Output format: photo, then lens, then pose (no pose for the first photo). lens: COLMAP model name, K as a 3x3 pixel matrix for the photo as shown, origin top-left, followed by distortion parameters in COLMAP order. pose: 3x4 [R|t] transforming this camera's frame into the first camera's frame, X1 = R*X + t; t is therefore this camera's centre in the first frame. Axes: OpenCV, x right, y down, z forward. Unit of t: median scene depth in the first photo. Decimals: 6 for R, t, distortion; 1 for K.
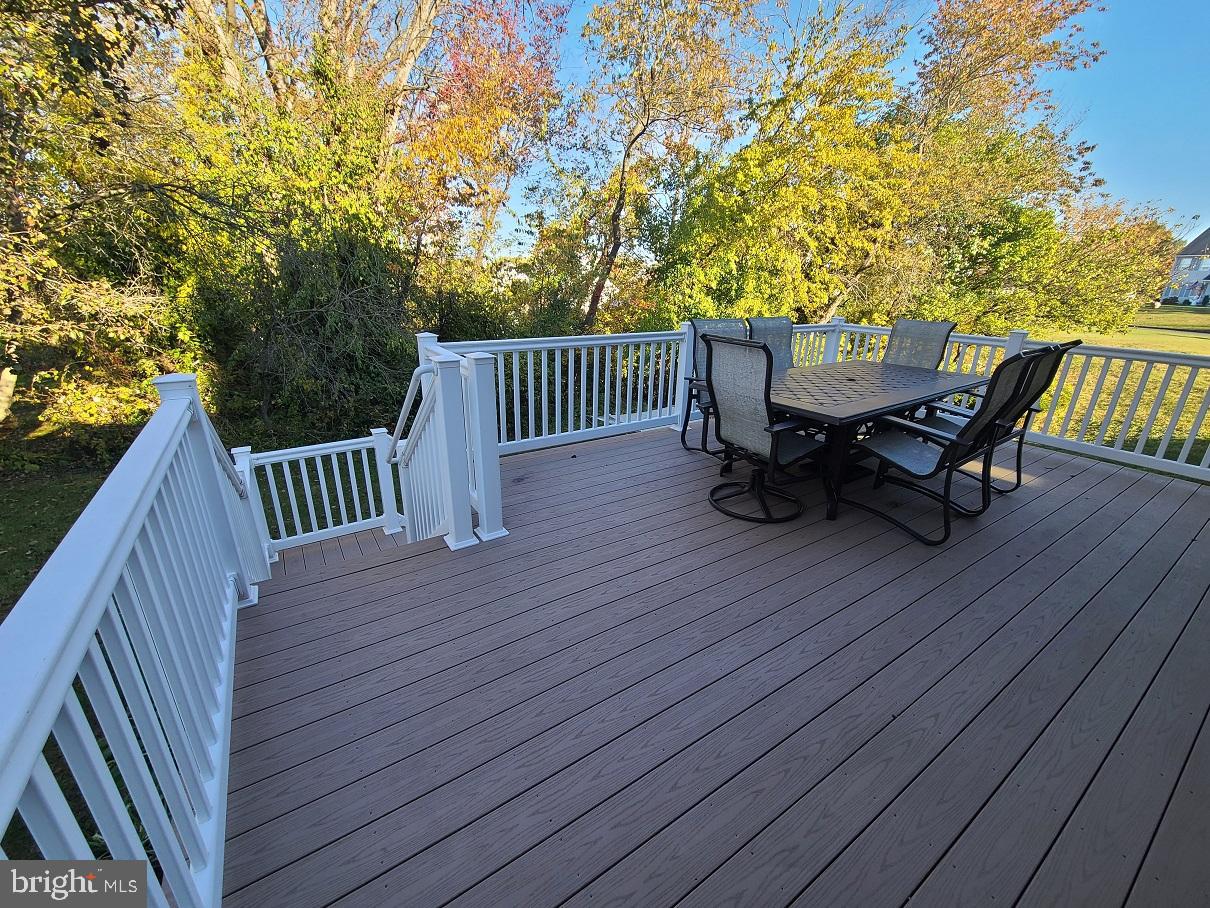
lens RADIAL K [[495.4, 0, 604.6], [0, 495.4, 455.6], [0, 0, 1]] dist [-0.002147, -0.000953]
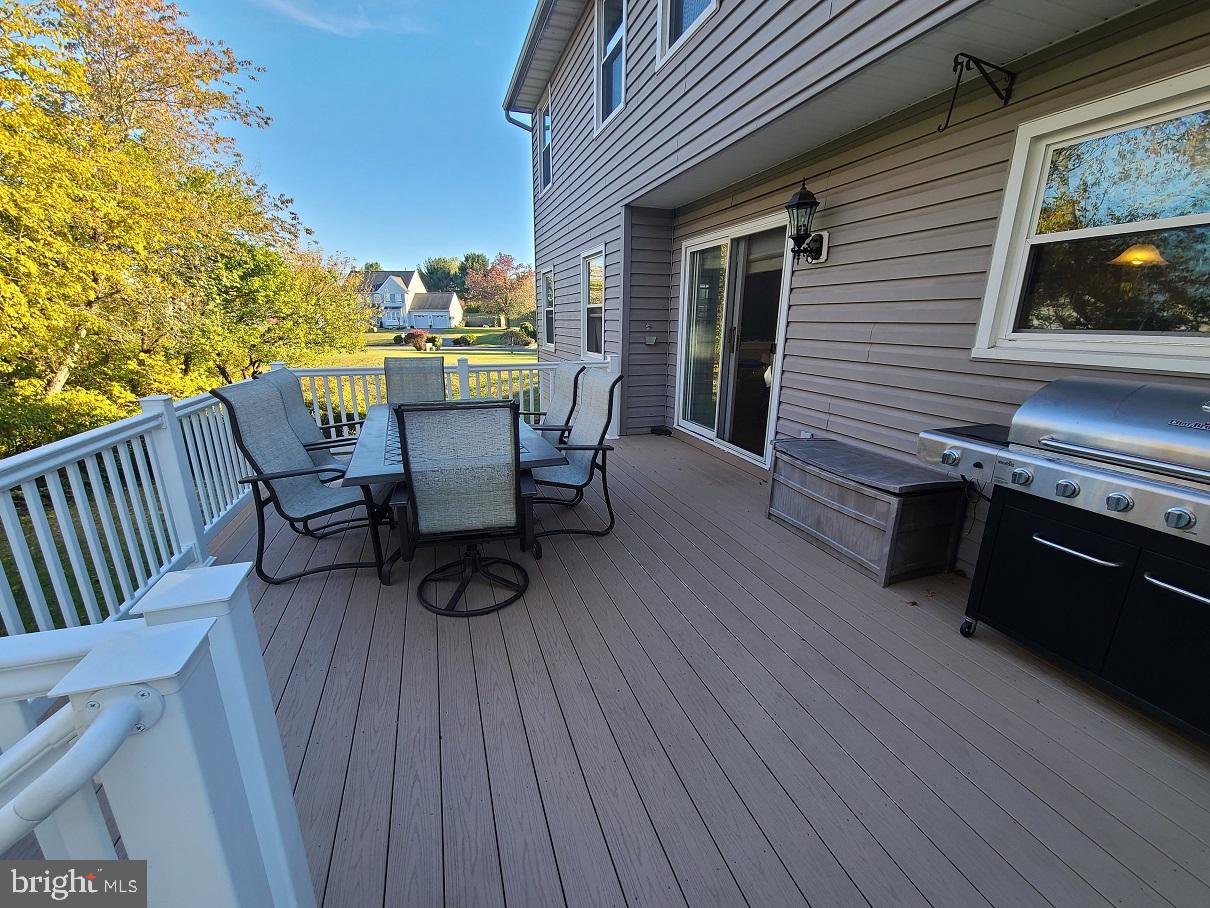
lens RADIAL K [[495.4, 0, 605.1], [0, 495.4, 456.4], [0, 0, 1]] dist [-0.002147, -0.000953]
pose [[0.262324, -0.277155, 0.924322, -0.073785], [0.327920, 0.926468, 0.184734, -0.039930], [-0.907554, 0.254643, 0.333919, 0.098523]]
